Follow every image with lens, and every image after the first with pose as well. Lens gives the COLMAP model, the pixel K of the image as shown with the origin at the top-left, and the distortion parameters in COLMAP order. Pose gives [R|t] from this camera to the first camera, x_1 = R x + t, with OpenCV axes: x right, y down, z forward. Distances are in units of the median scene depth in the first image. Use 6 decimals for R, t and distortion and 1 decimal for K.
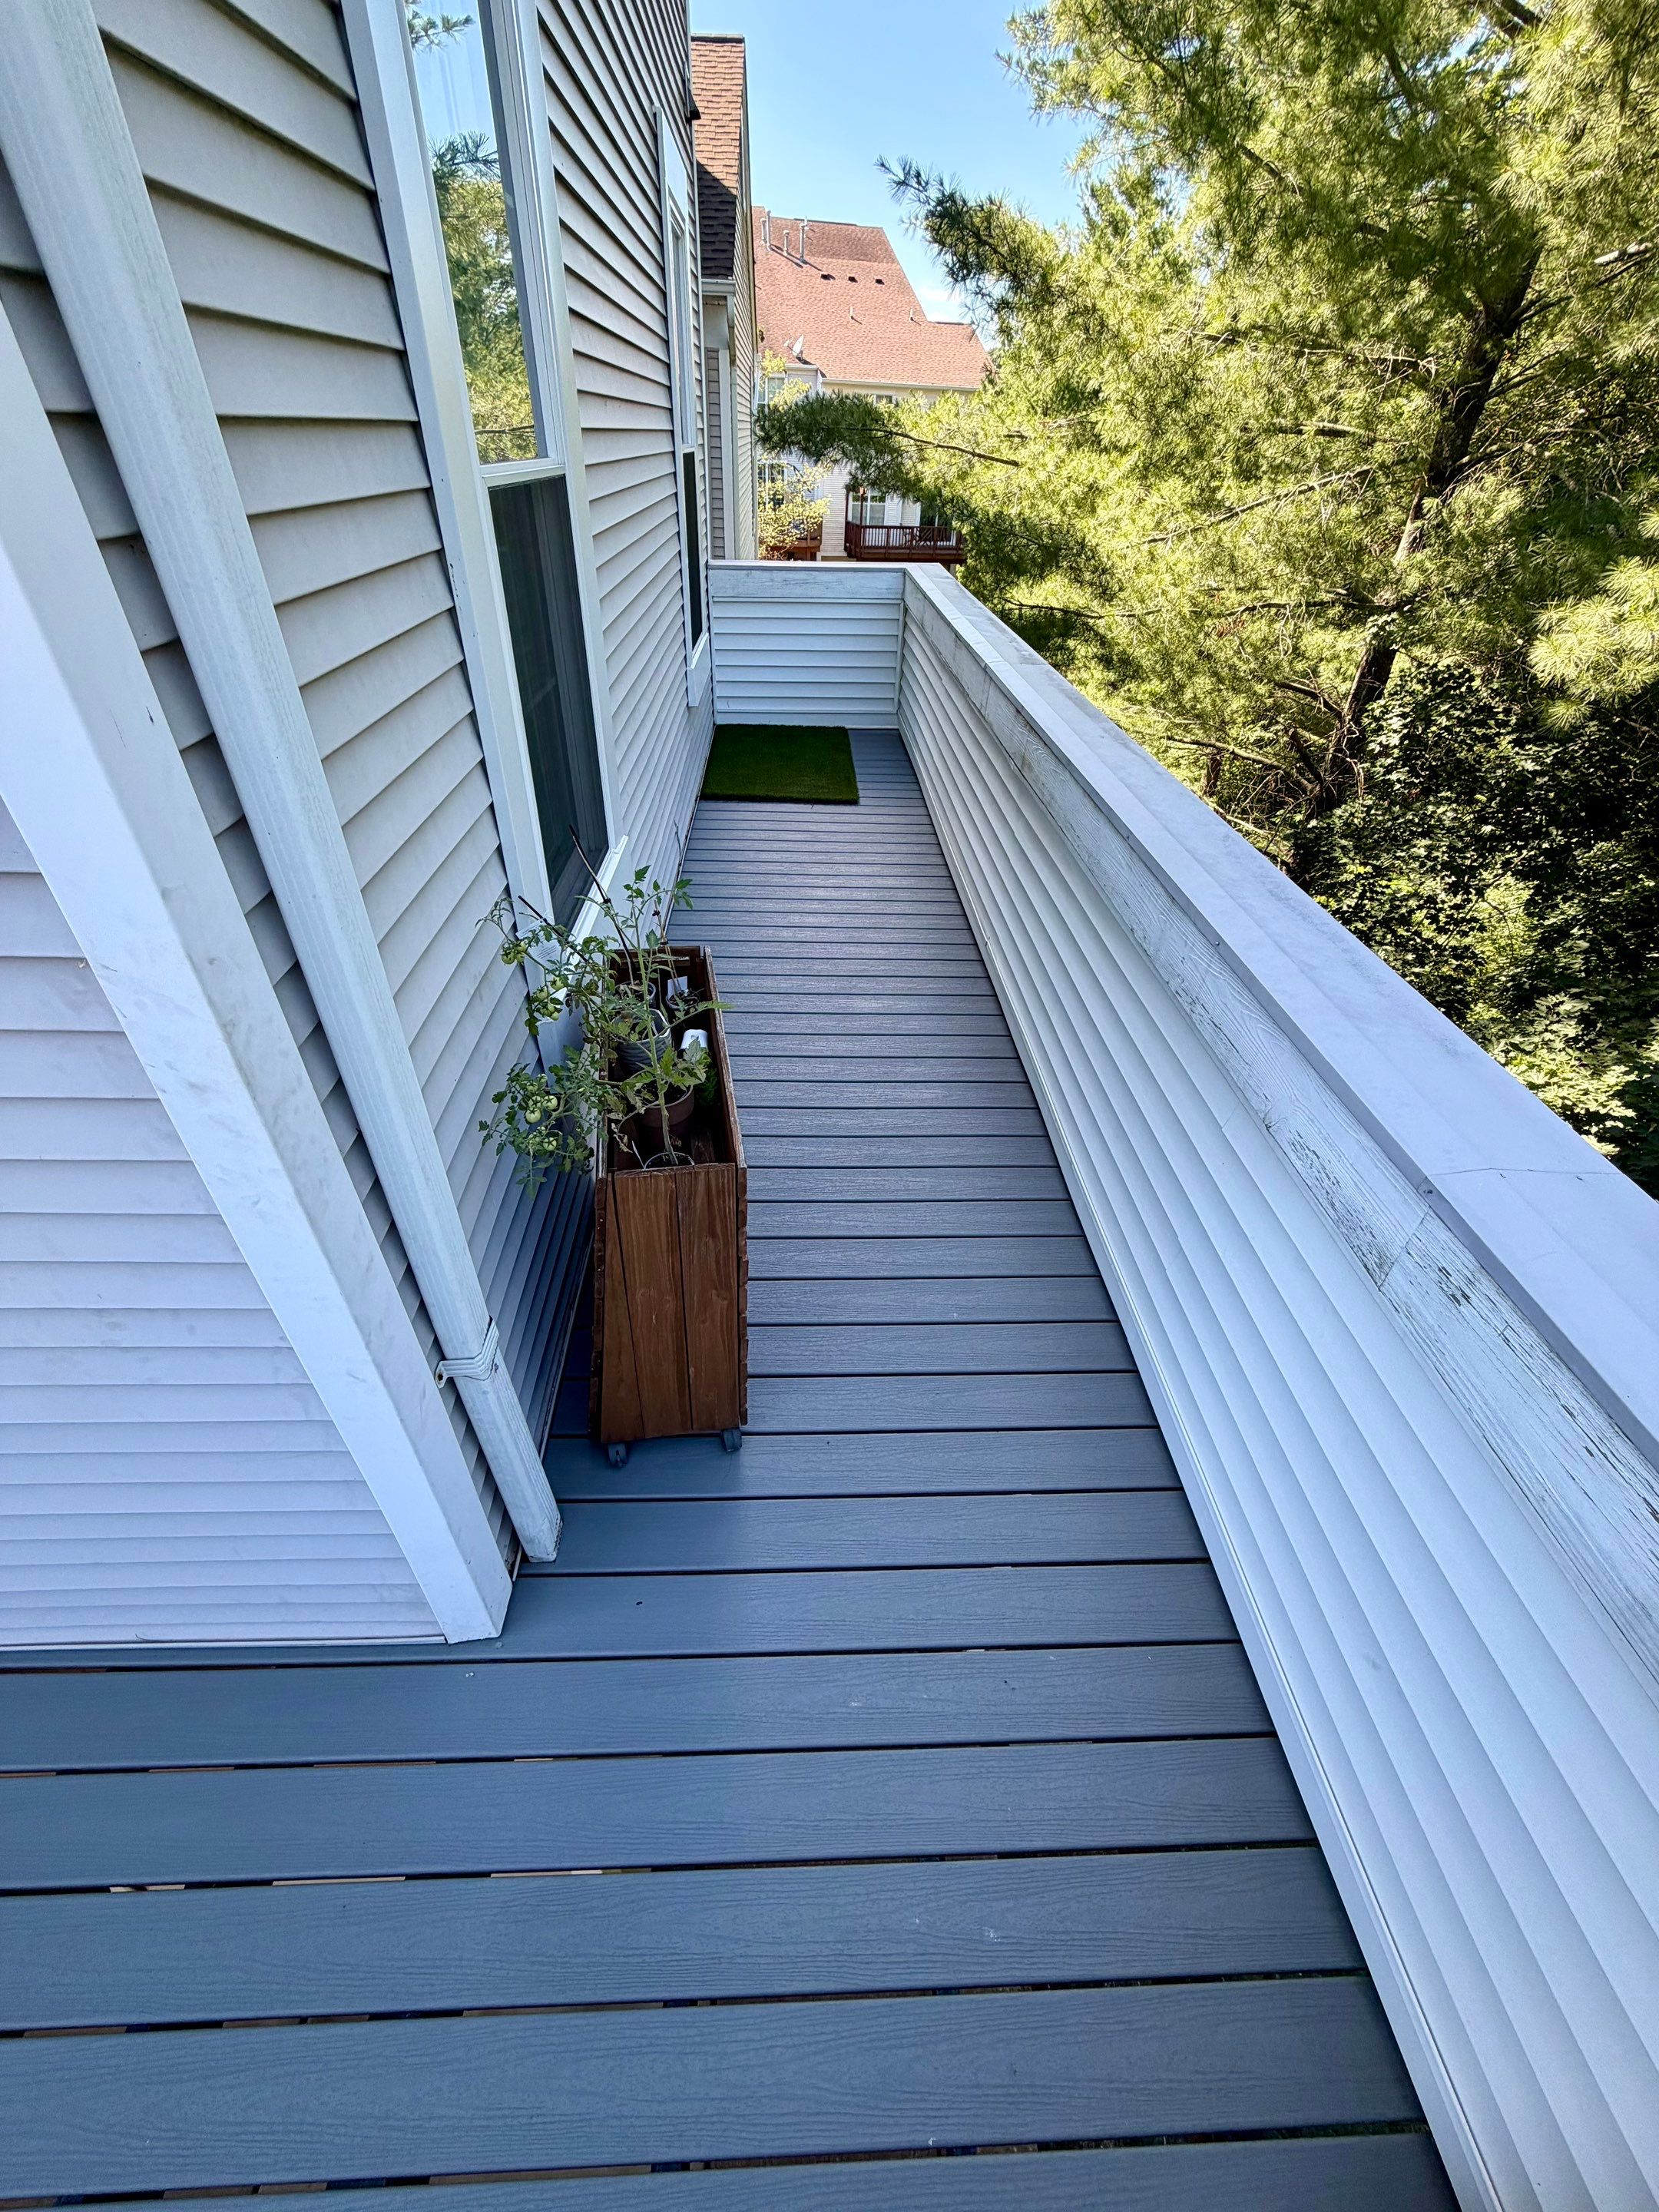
lens RADIAL K [[870.7, 0, 829.5], [0, 870.7, 1106.0], [0, 0, 1]] dist [0.001948, 0.000278]
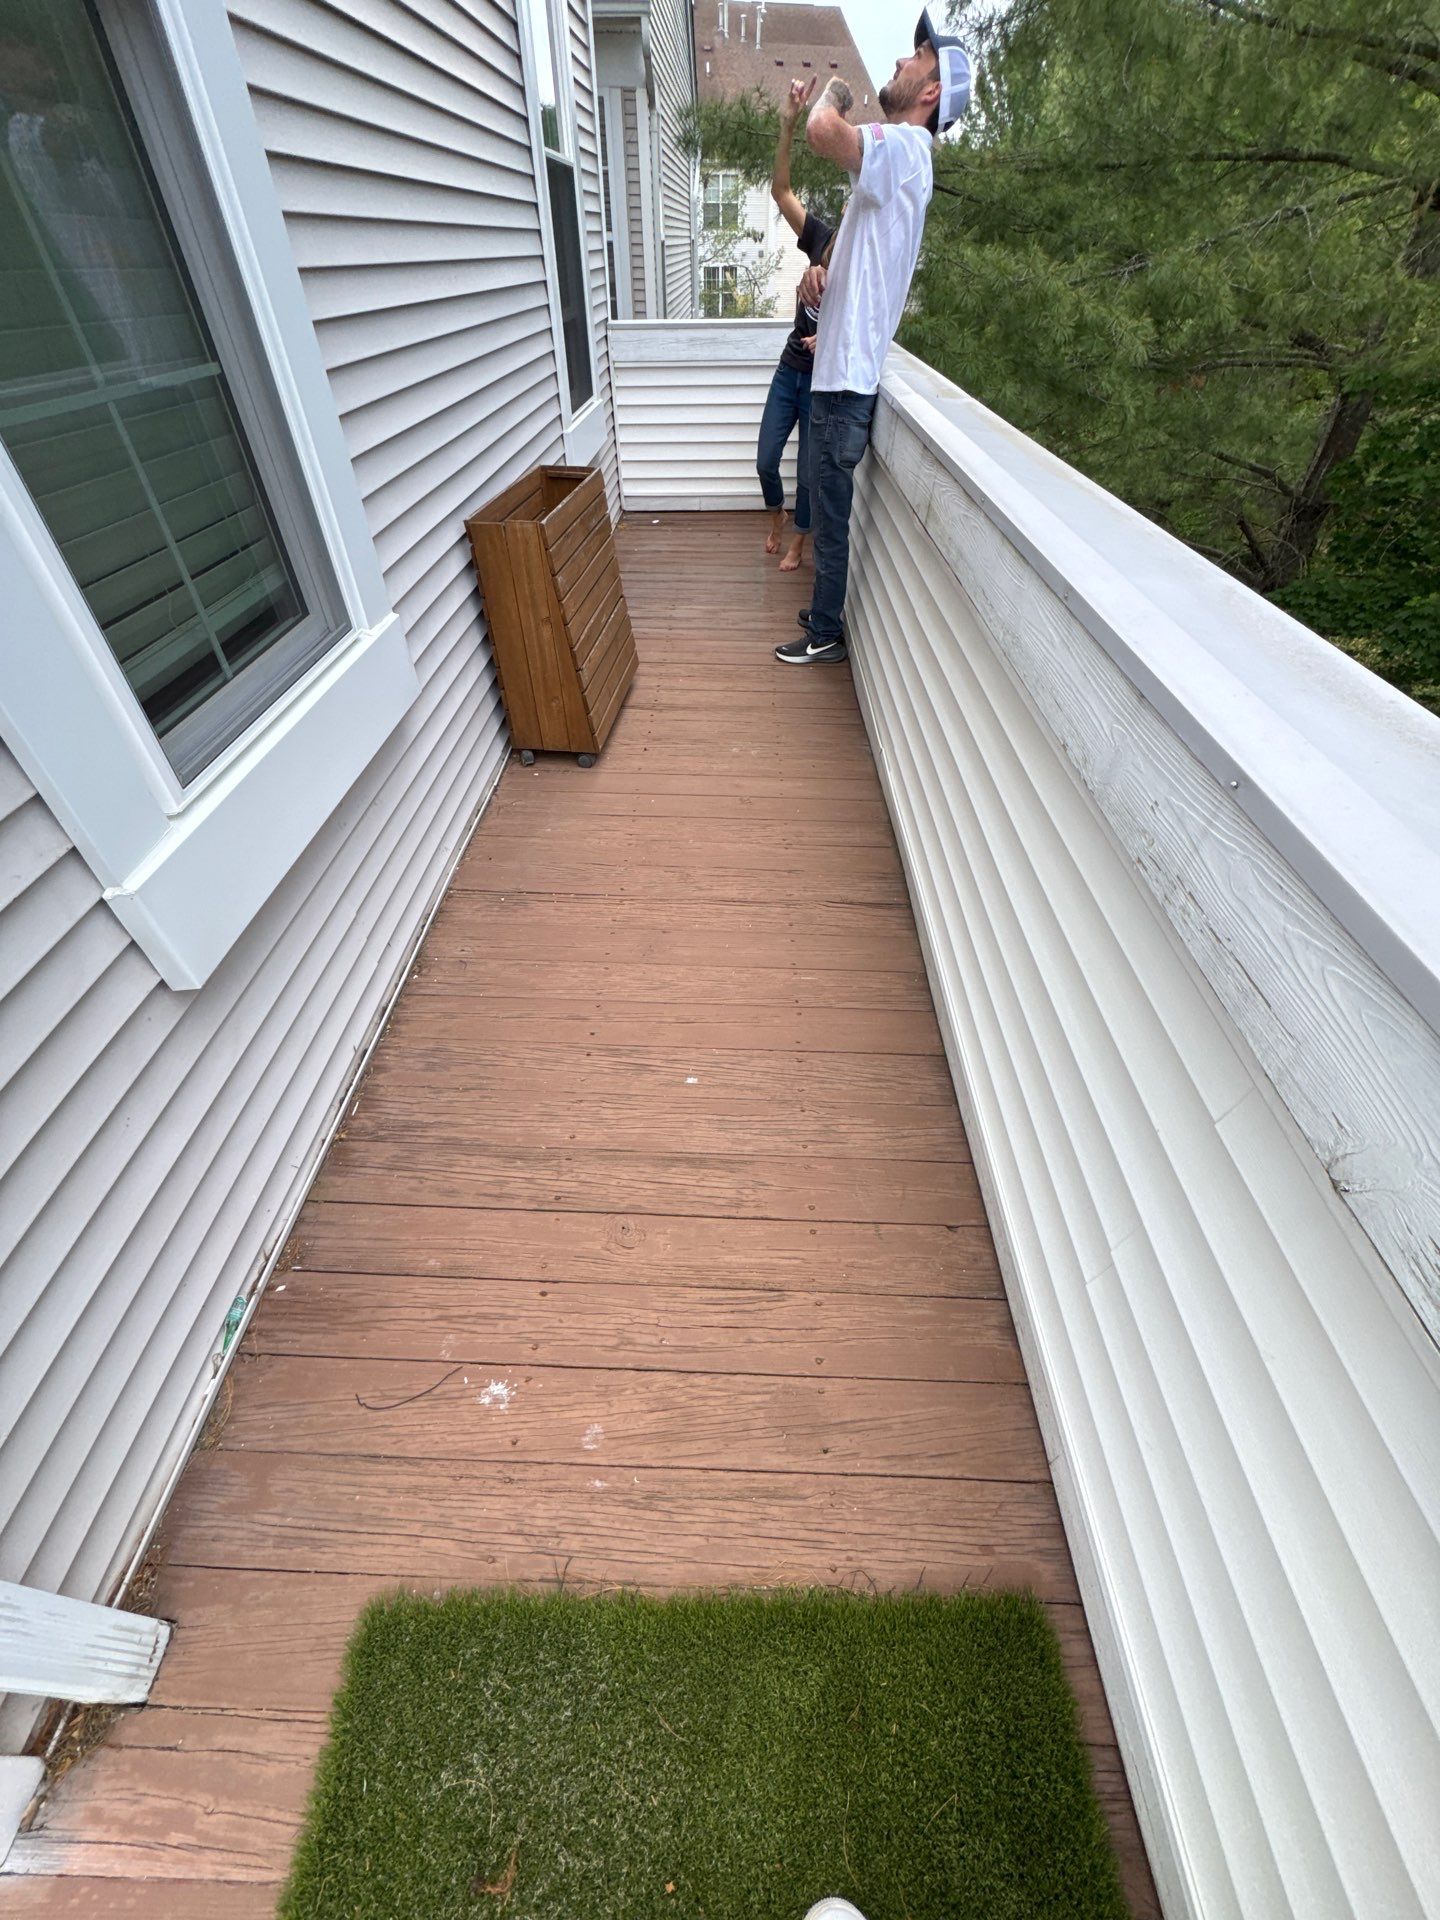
lens RADIAL K [[767.8, 0, 717.5], [0, 767.8, 963.7], [0, 0, 1]] dist [-0.002539, -0.000211]
pose [[0.997612, 0.022571, -0.065270, 0.127046], [-0.015882, 0.994735, 0.101245, -0.091820], [0.067212, -0.099967, 0.992718, 0.388135]]
